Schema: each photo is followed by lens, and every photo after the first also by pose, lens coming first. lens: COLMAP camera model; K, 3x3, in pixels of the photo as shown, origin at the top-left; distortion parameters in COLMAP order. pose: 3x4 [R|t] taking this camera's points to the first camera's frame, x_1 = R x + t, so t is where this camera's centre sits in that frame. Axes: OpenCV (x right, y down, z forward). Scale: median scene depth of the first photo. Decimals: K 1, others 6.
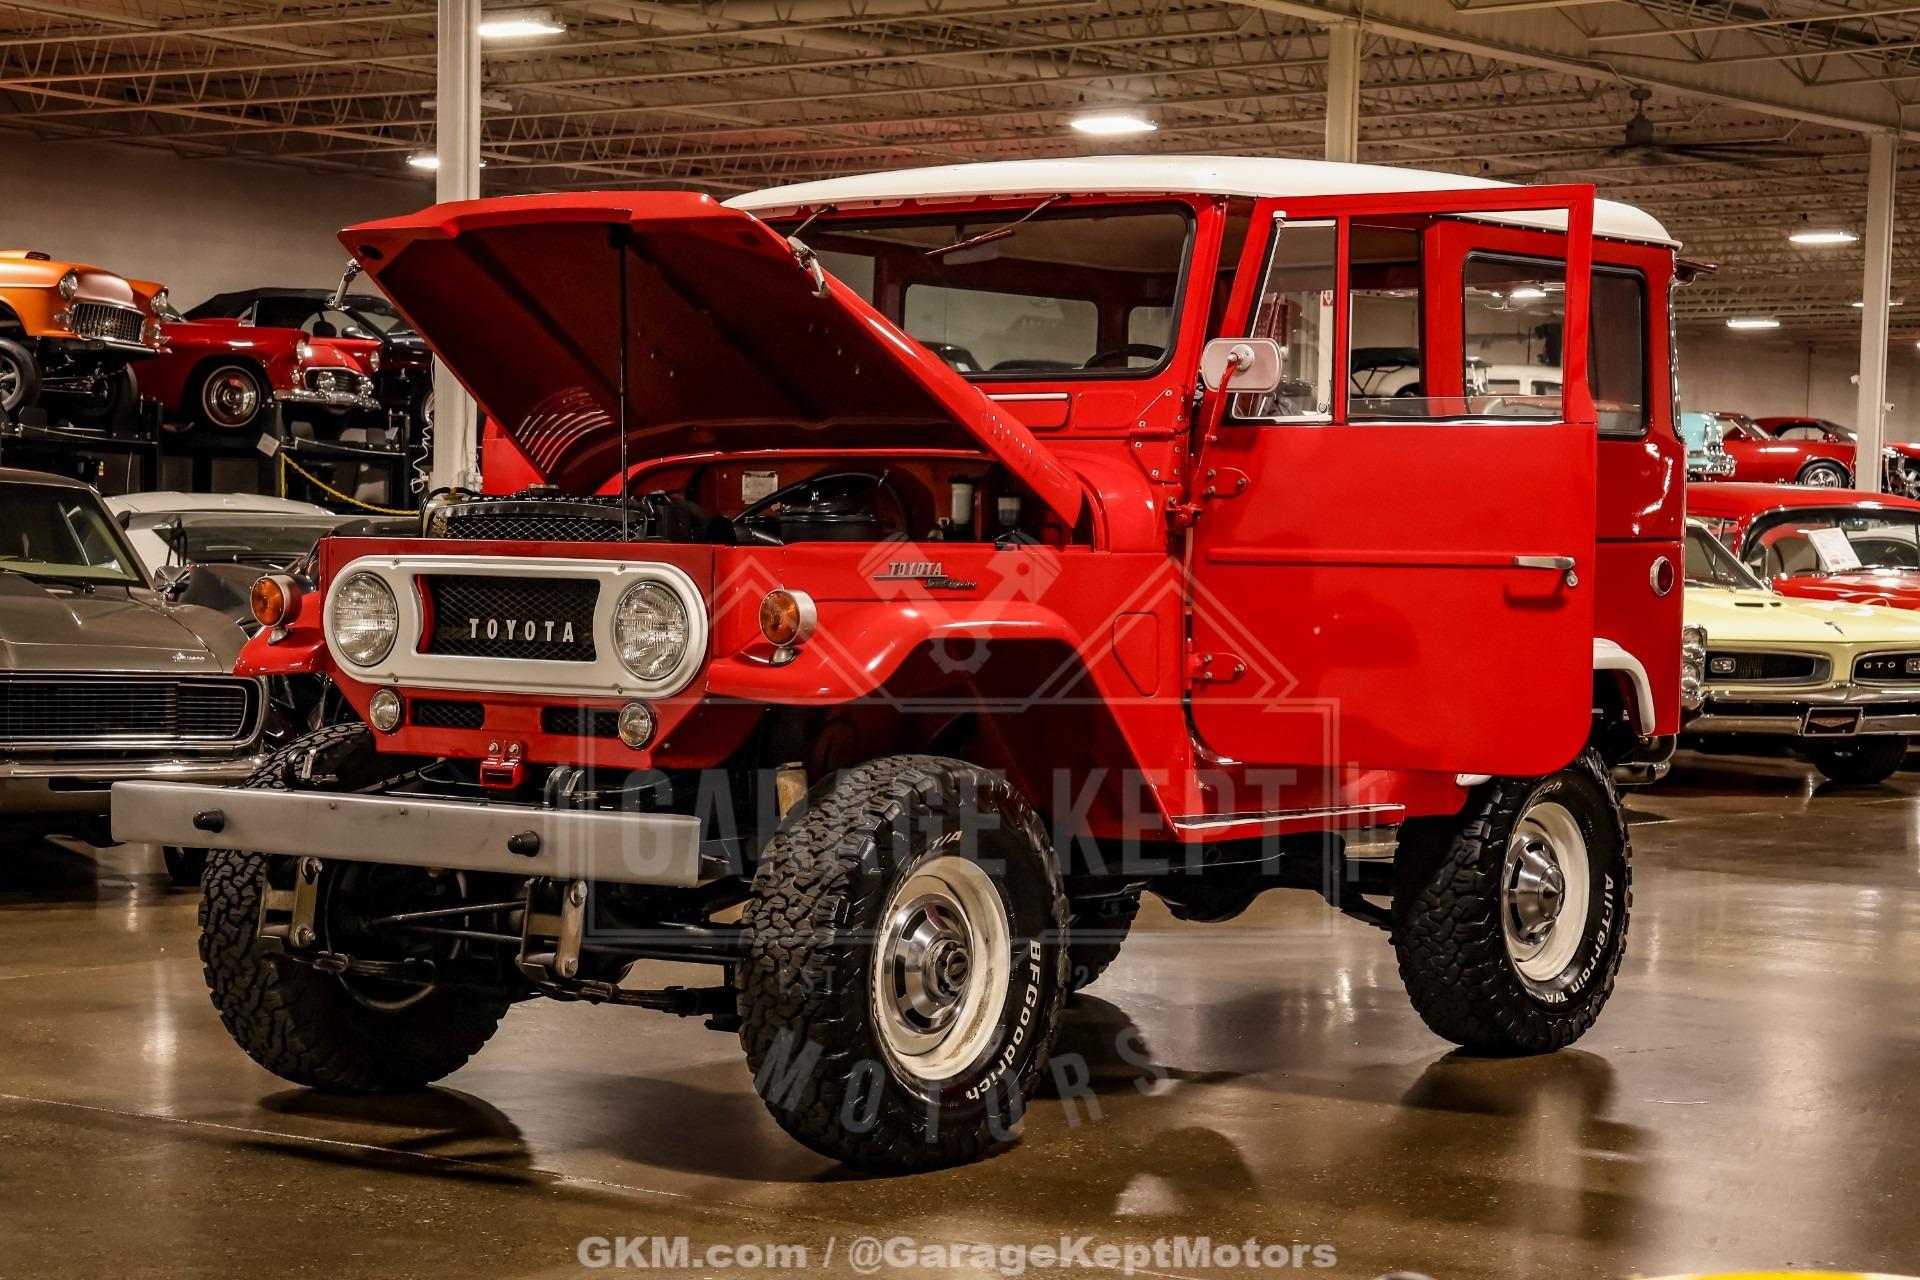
lens RADIAL K [[3866.4, 0, 963.5], [0, 3866.4, 637.0], [0, 0, 1]] dist [0.266933, 0.509853]
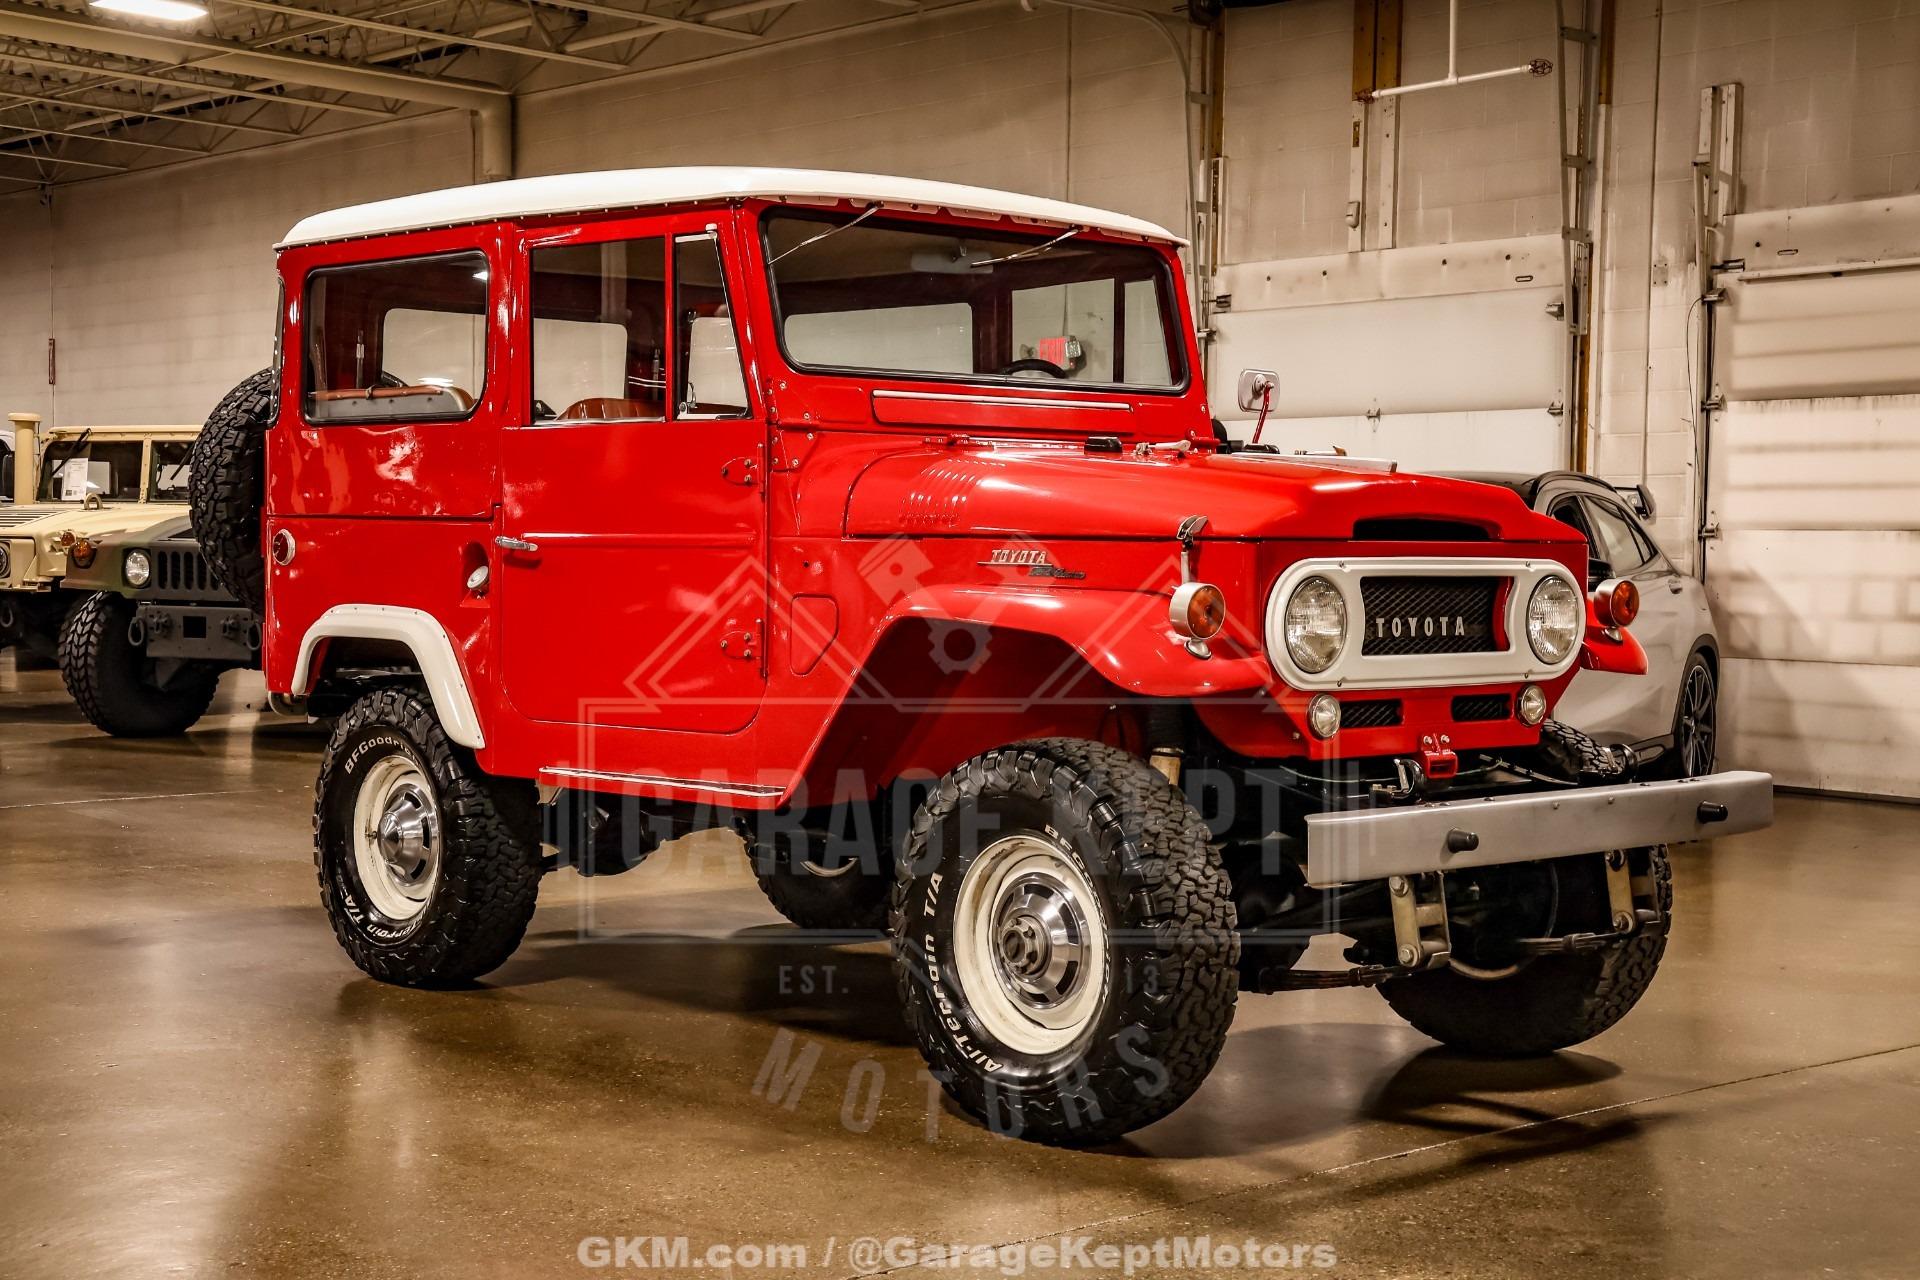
lens RADIAL K [[2715.8, 0, 957.8], [0, 2715.8, 634.9], [0, 0, 1]] dist [0.107417, 0.097821]
pose [[0.184773, -0.051259, 0.981444, -0.731863], [0.018809, 0.998640, 0.048617, -0.032046], [-0.982601, 0.009477, 0.185485, 0.840757]]
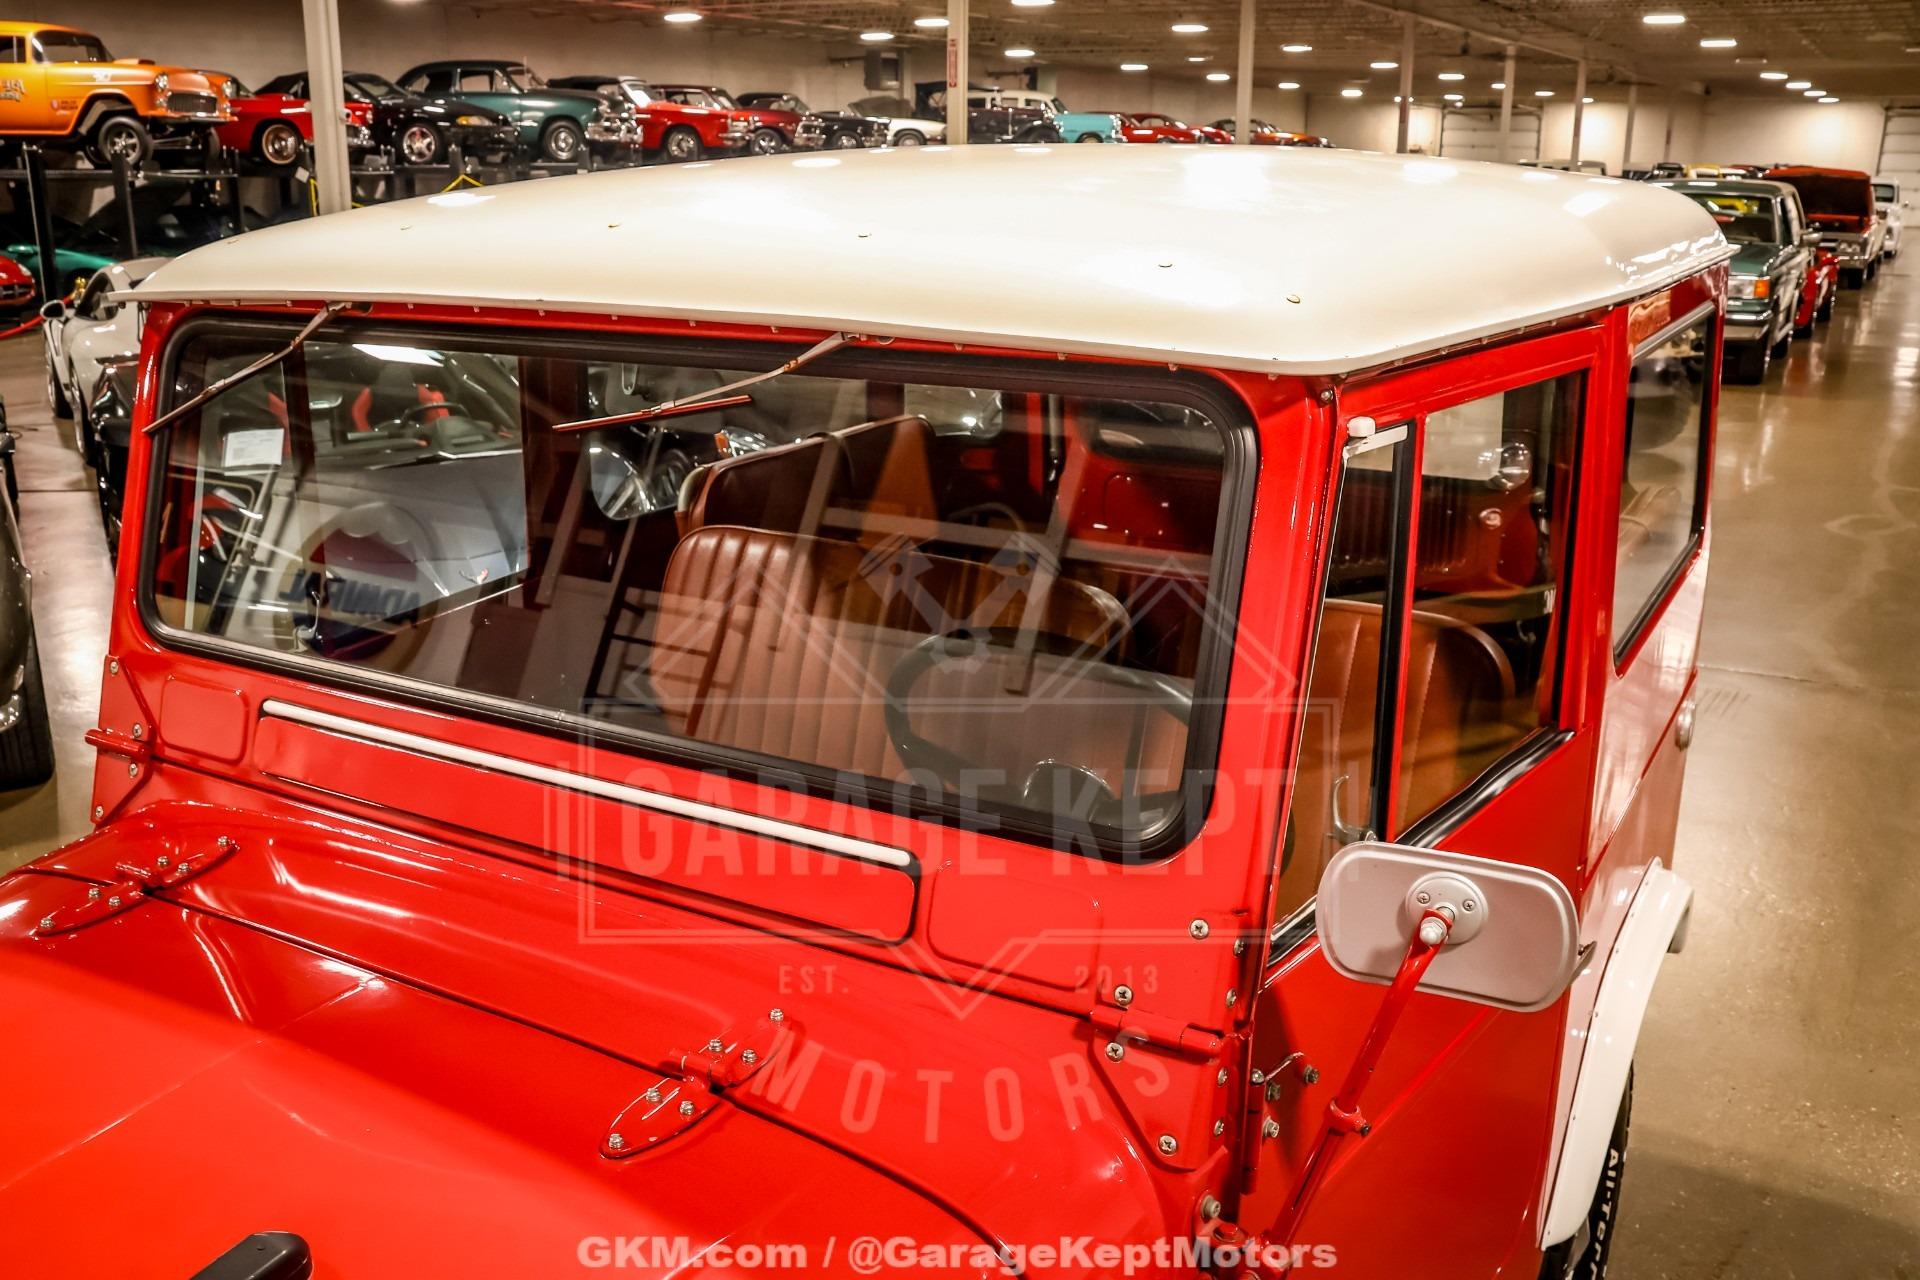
lens RADIAL K [[1717.4, 0, 961.0], [0, 1717.4, 643.2], [0, 0, 1]] dist [-0.146252, 0.174425]
pose [[0.991470, -0.049065, 0.120751, 0.010907], [0.016418, 0.966074, 0.257742, -0.120466], [-0.129301, -0.253561, 0.958639, 0.780388]]
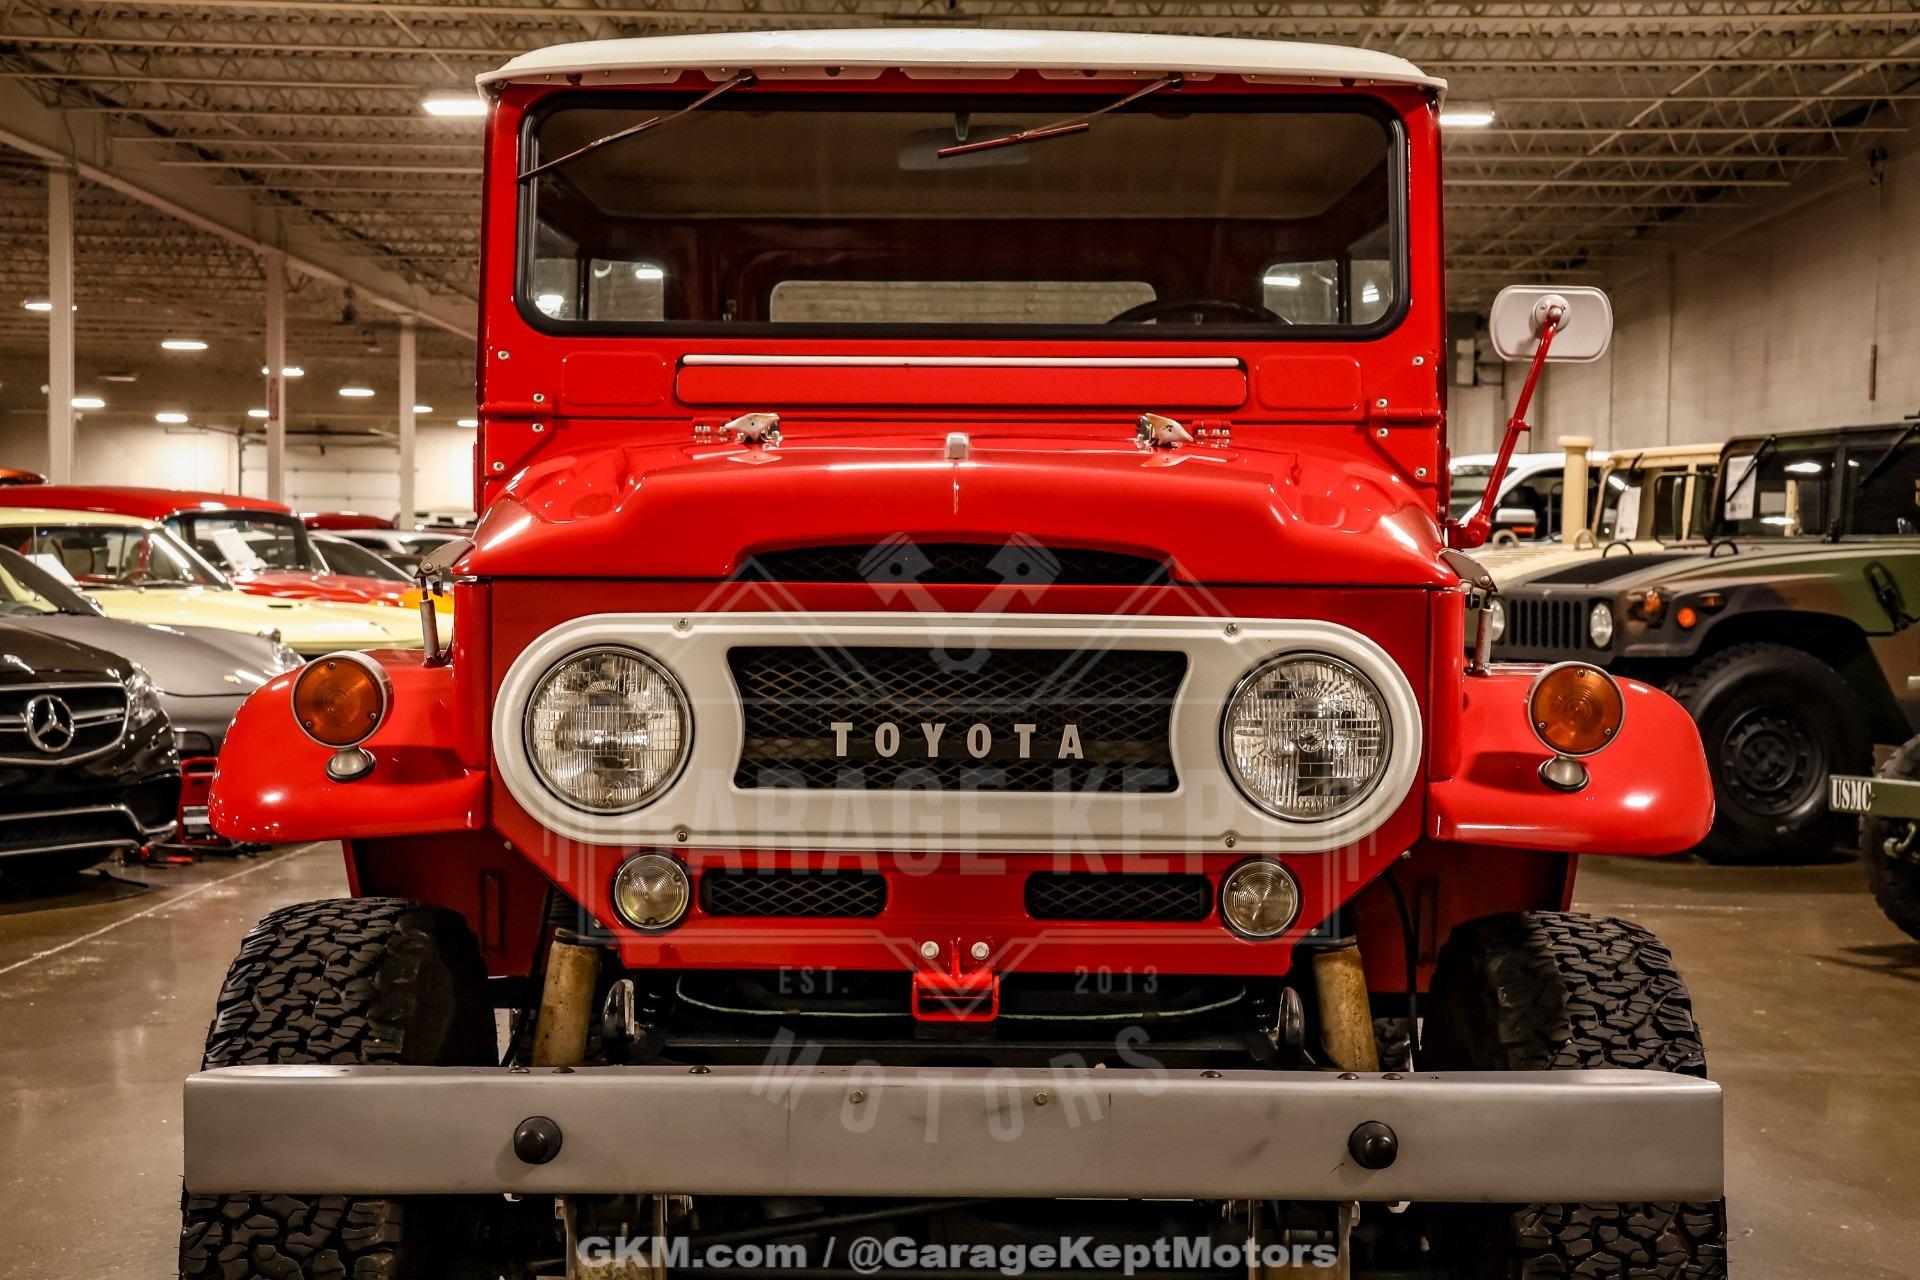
lens RADIAL K [[3135.4, 0, 928.3], [0, 3135.4, 636.9], [0, 0, 1]] dist [0.201726, 0.037018]
pose [[0.799173, -0.024284, 0.600611, -0.337460], [0.019738, 0.999705, 0.014156, -0.020218], [-0.600778, 0.000541, 0.799416, 0.540044]]
